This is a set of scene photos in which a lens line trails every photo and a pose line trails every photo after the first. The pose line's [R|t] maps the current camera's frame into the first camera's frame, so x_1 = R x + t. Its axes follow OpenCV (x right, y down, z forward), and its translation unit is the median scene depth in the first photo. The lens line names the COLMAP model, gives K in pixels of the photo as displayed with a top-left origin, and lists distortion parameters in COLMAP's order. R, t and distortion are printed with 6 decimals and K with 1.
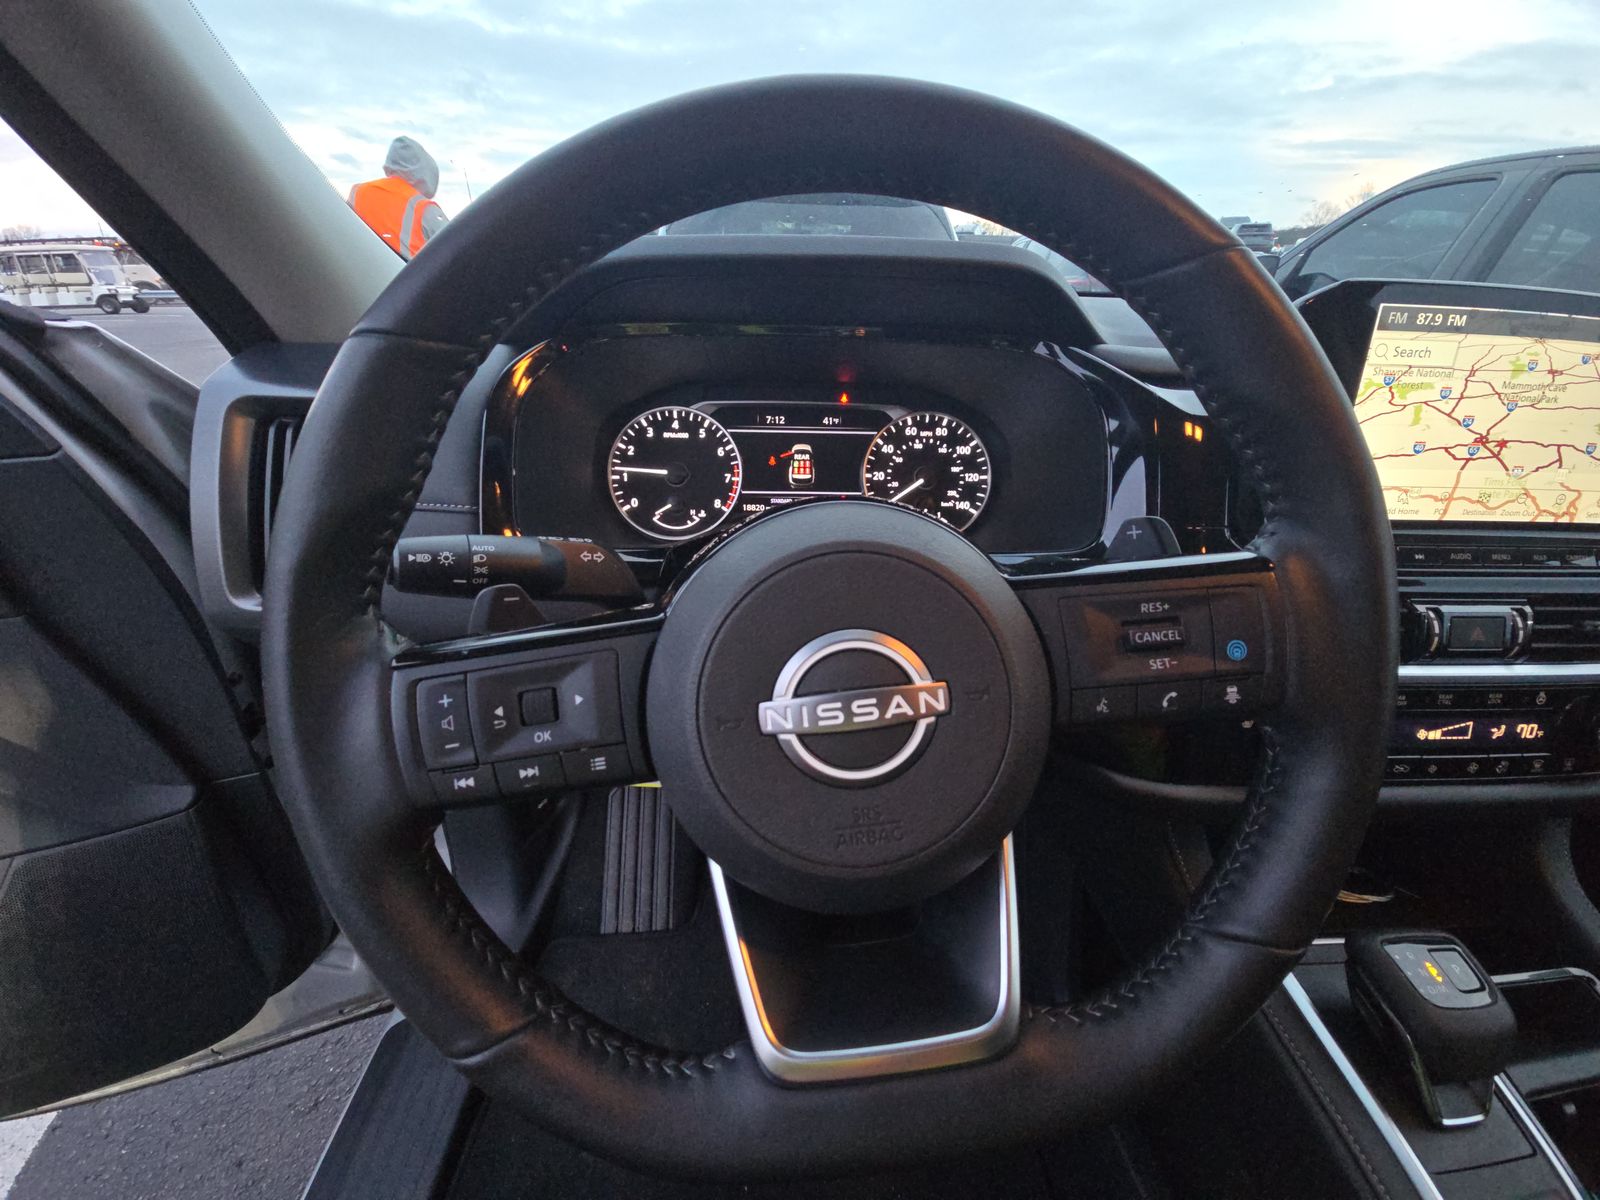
lens RADIAL K [[643.8, 0, 797.2], [0, 643.8, 586.9], [0, 0, 1]] dist [0.003155, 0.000226]
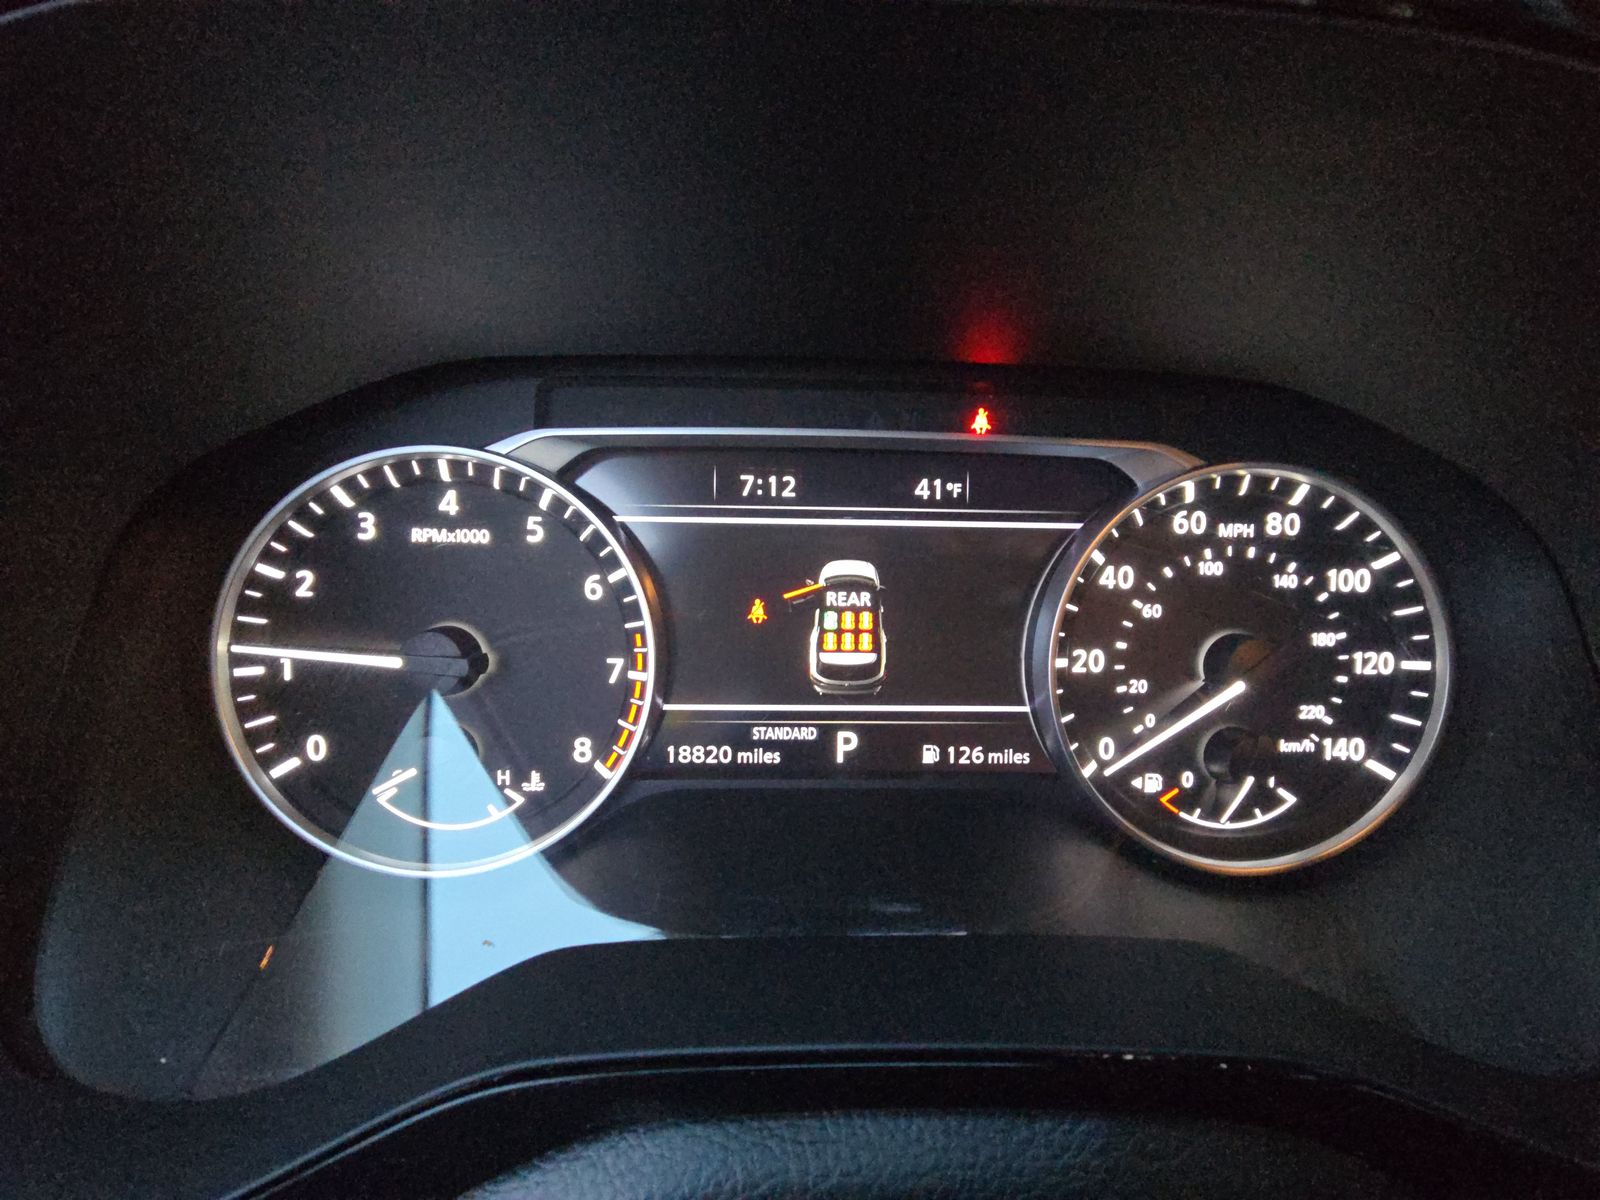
lens RADIAL K [[643.8, 0, 803.3], [0, 643.8, 612.4], [0, 0, 1]] dist [0.003155, 0.000226]
pose [[0.999772, 0.006427, -0.020357, -0.009105], [-0.006922, 0.999679, -0.024360, -0.188382], [0.020194, 0.024496, 0.999496, 0.678016]]
